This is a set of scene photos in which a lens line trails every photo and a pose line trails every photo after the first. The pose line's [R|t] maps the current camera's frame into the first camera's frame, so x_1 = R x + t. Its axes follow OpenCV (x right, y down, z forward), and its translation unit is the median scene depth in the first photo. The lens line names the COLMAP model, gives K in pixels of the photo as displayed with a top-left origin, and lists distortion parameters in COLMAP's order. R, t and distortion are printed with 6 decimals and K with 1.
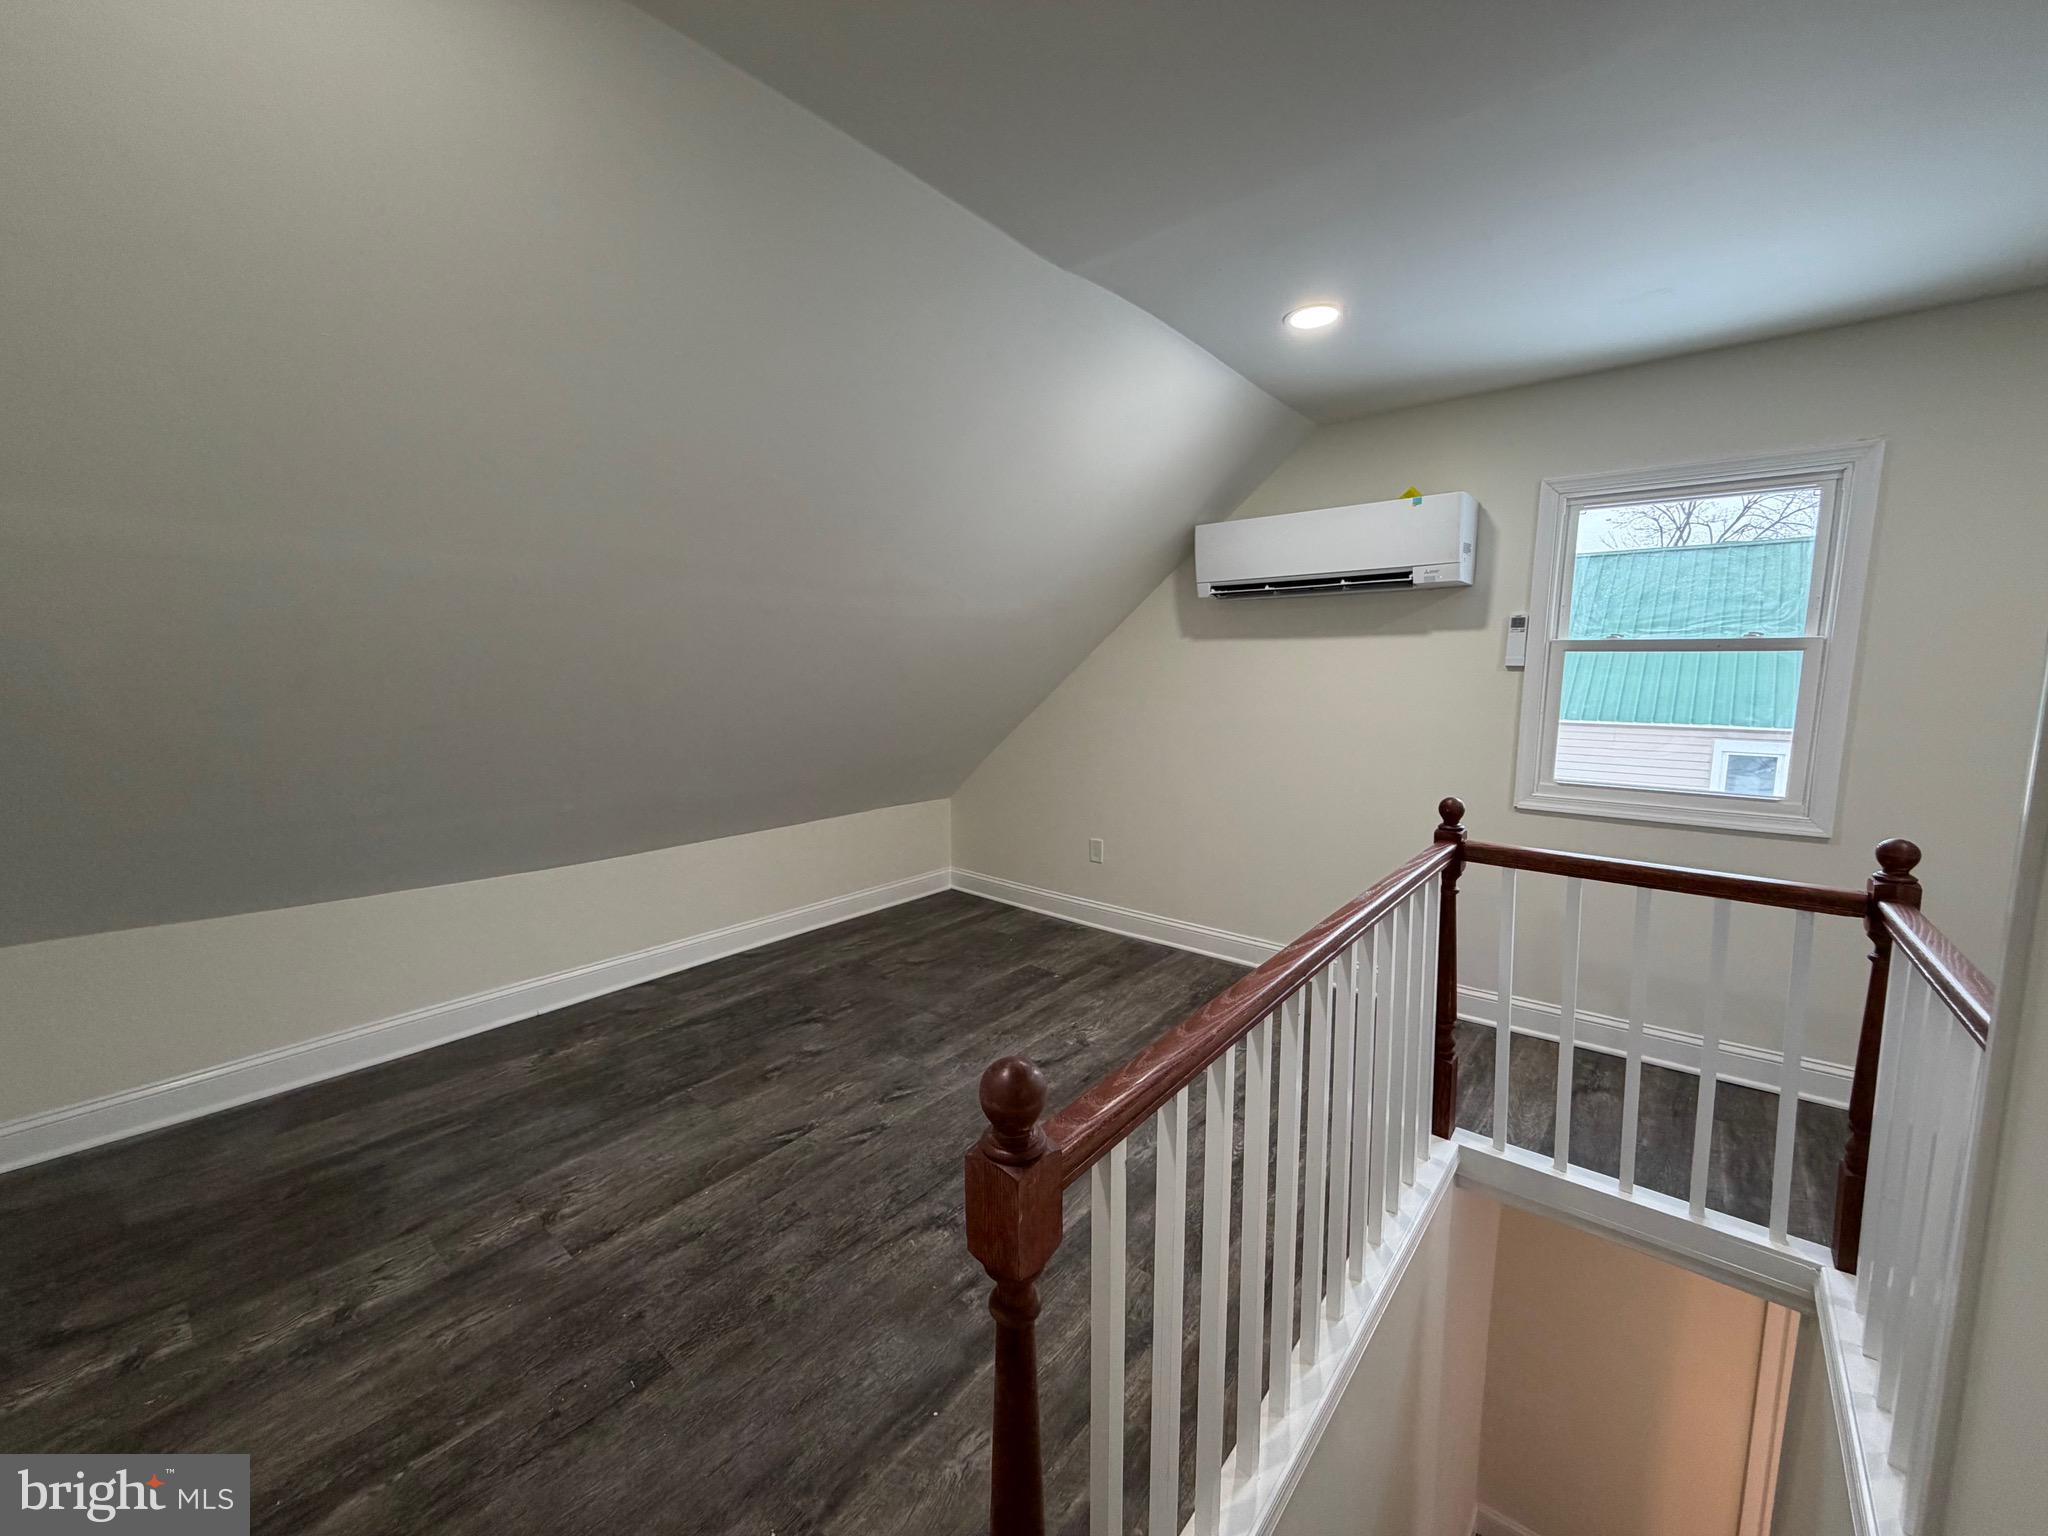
lens RADIAL K [[814.8, 0, 1017.5], [0, 814.8, 768.7], [0, 0, 1]] dist [0.000572, 0.000236]
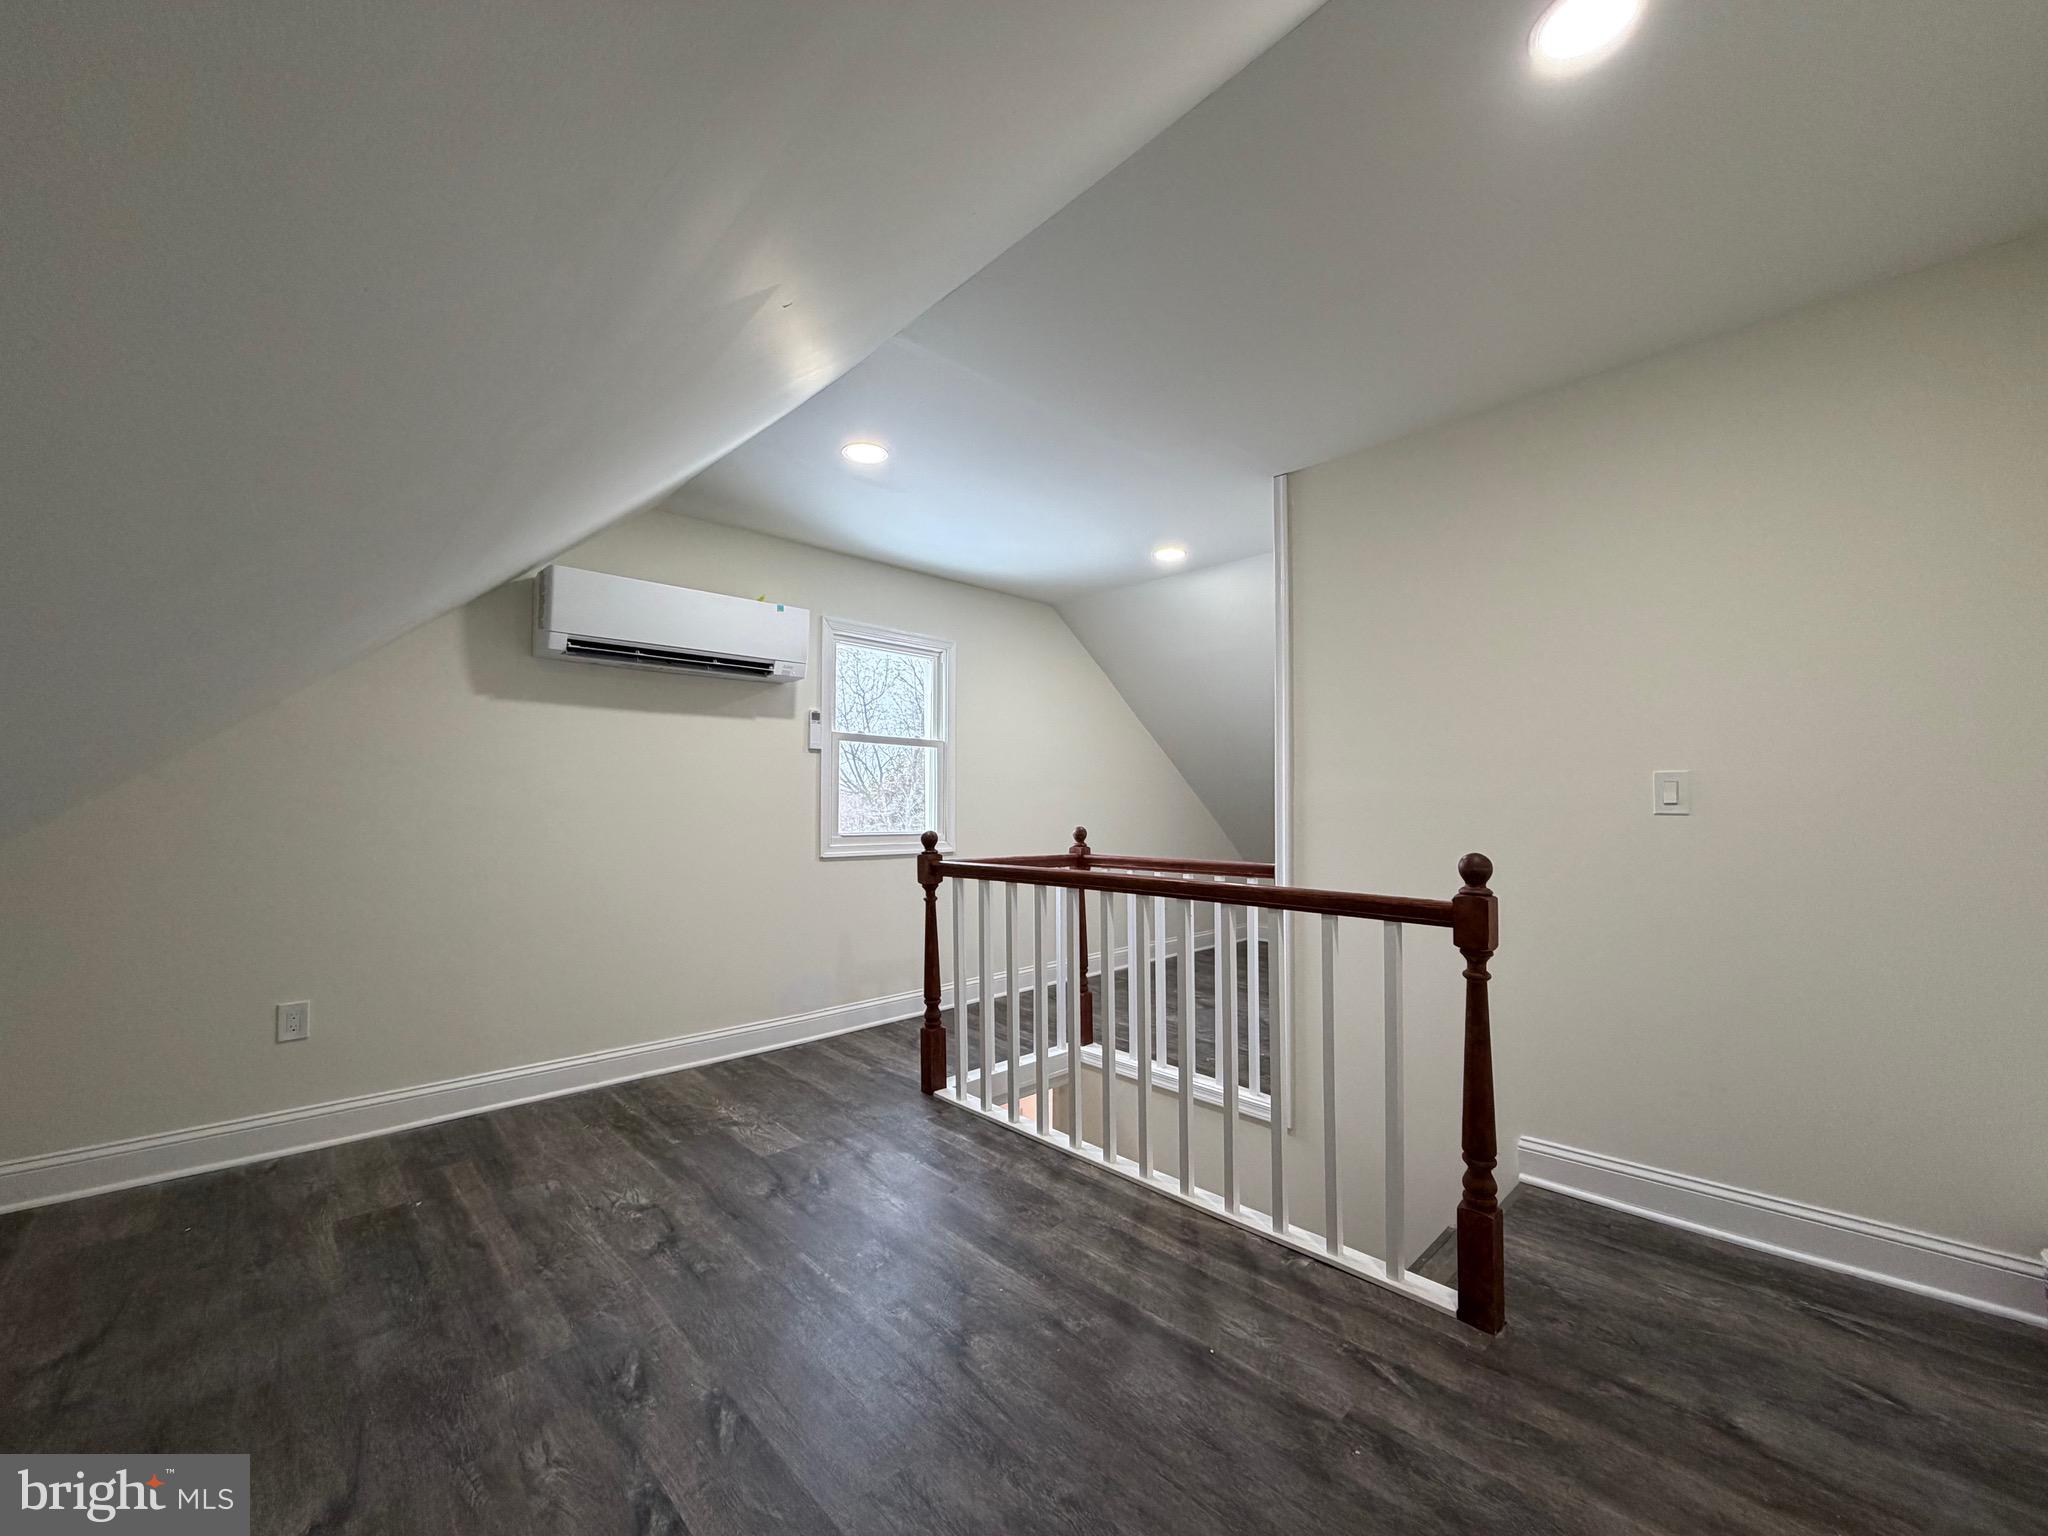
lens RADIAL K [[814.8, 0, 1024.9], [0, 814.8, 770.4], [0, 0, 1]] dist [0.000572, 0.000236]
pose [[0.108165, 0.048493, 0.992950, -0.642795], [0.125122, 0.990203, -0.061989, 0.031273], [-0.986228, 0.130945, 0.101037, 0.534780]]
